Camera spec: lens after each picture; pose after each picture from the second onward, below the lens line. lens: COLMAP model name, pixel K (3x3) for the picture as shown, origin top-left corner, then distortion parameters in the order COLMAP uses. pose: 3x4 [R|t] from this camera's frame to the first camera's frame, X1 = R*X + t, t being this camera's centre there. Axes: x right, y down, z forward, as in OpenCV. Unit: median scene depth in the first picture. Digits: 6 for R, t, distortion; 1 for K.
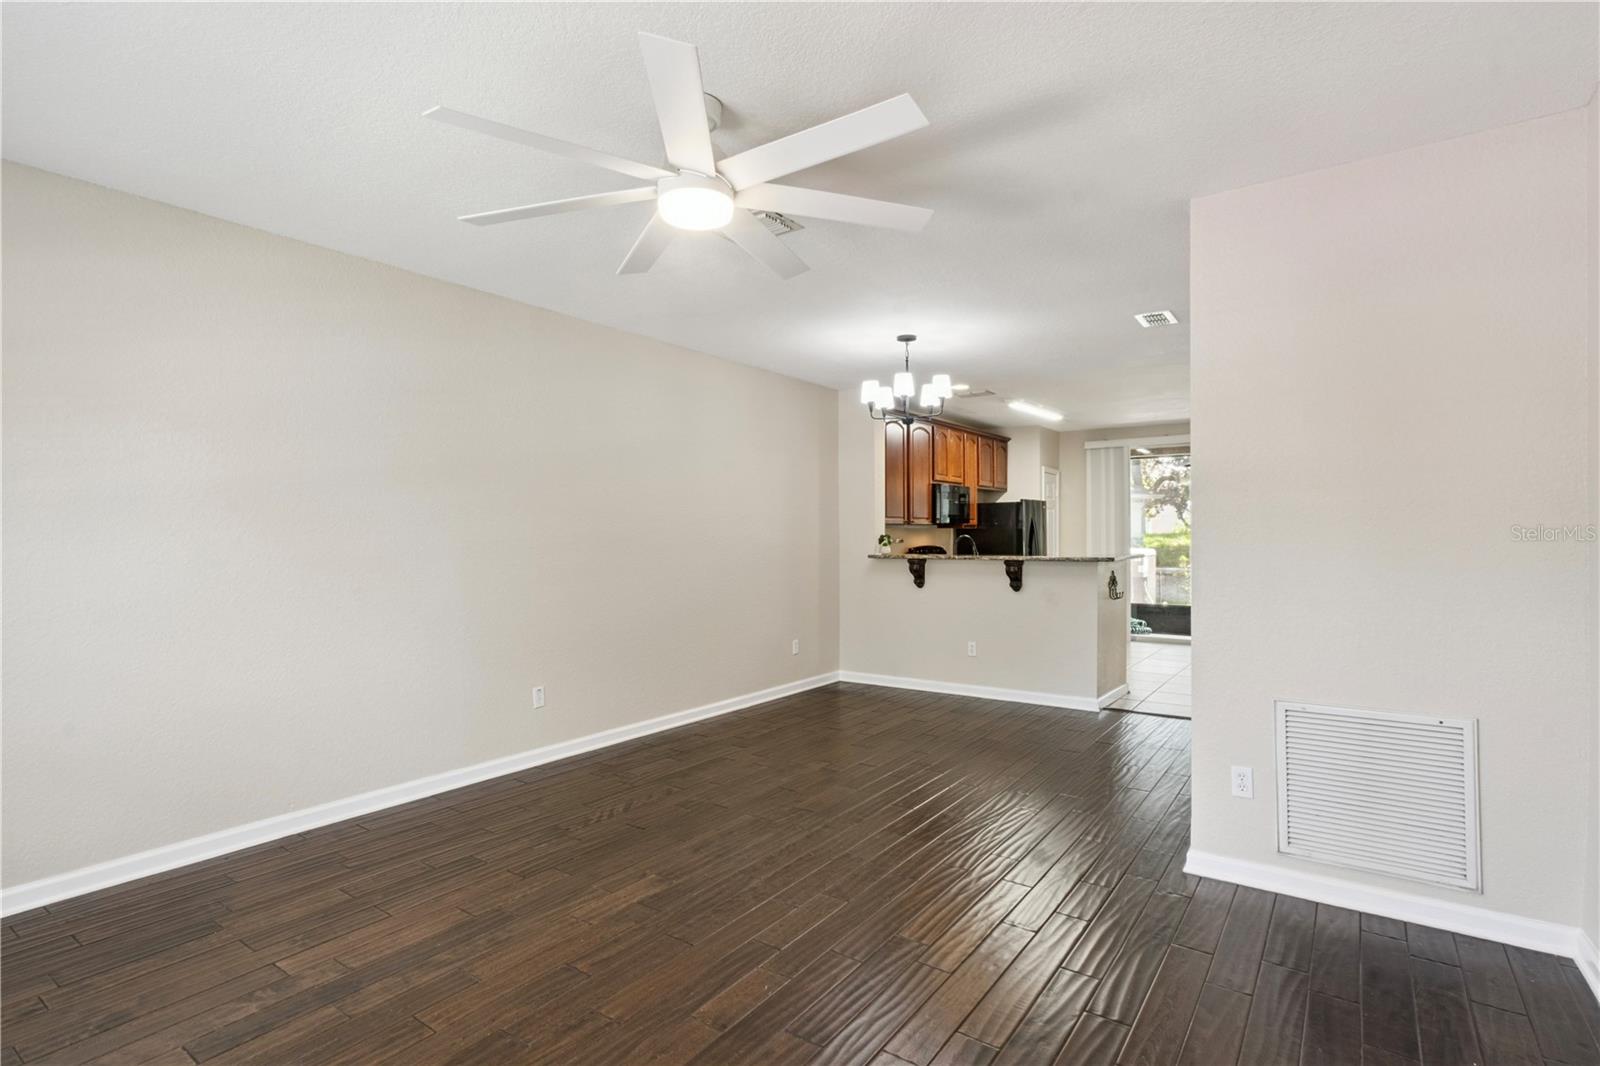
lens RADIAL K [[801.6, 0, 803.7], [0, 801.6, 519.4], [0, 0, 1]] dist [-0.001435, 0.000338]
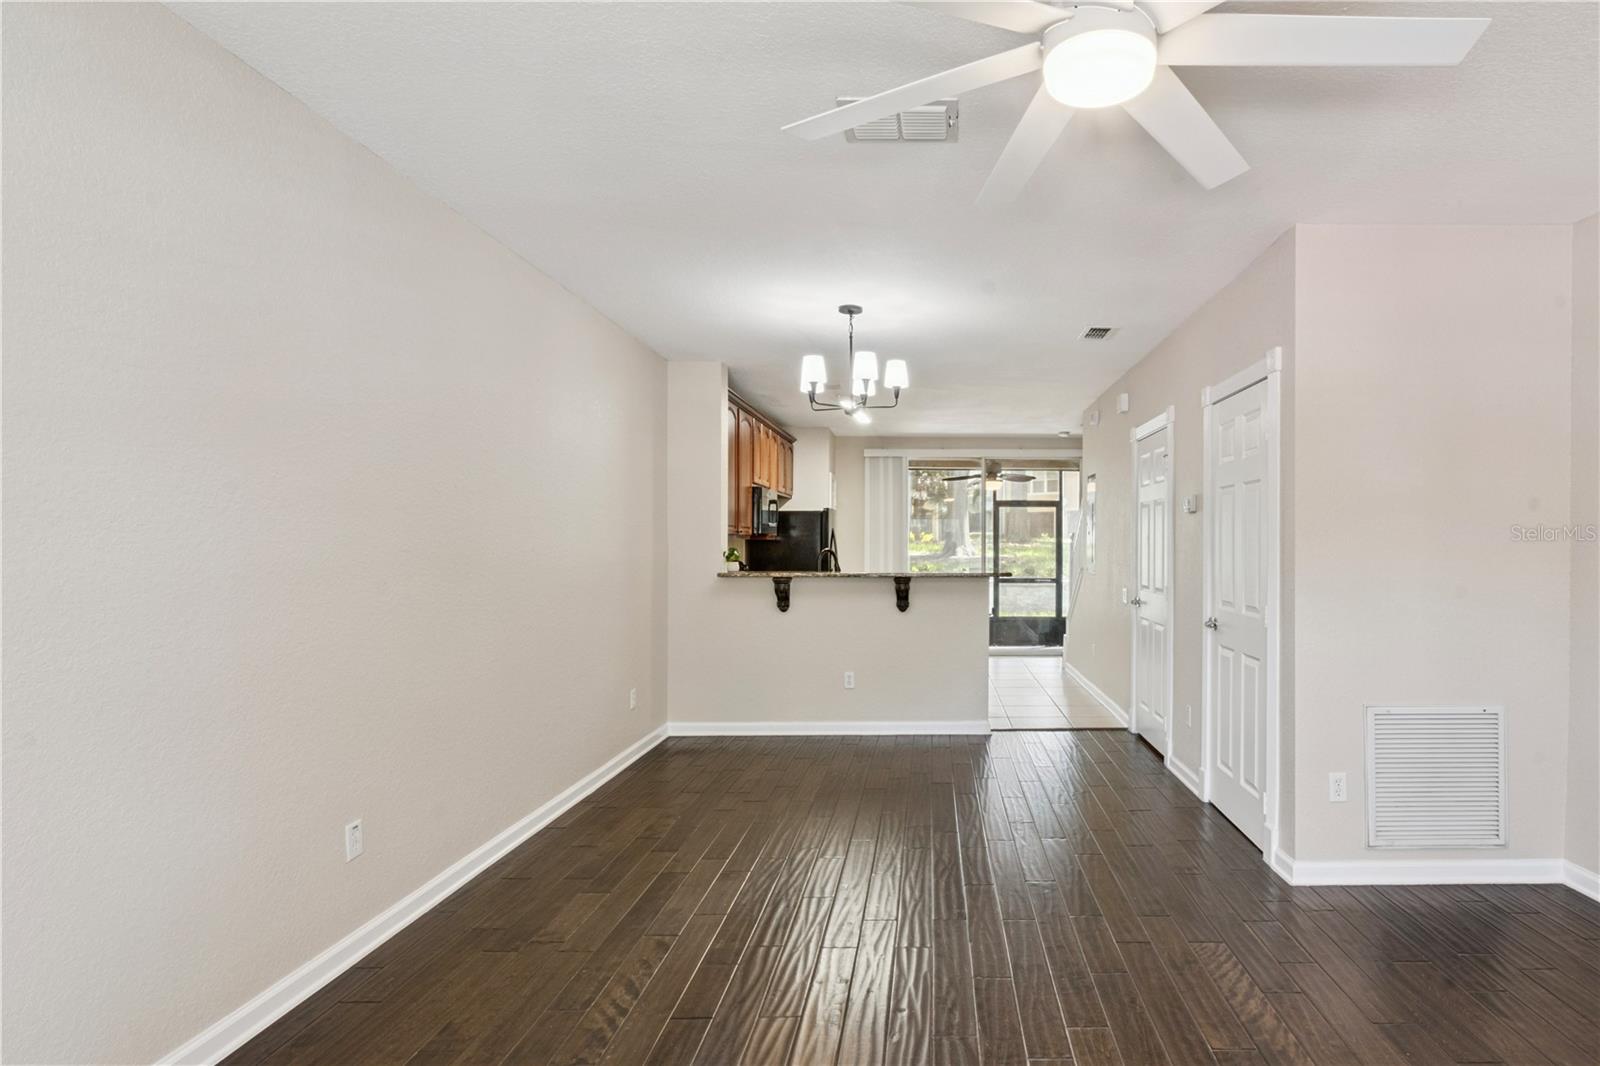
lens RADIAL K [[879.7, 0, 800.0], [0, 879.7, 533.0], [0, 0, 1]] dist [-0.012836, -0.001106]
pose [[0.810875, 0.015131, 0.585023, -0.348874], [-0.017782, 0.999841, -0.001212, 0.004067], [-0.584949, -0.009420, 0.811016, 0.241352]]
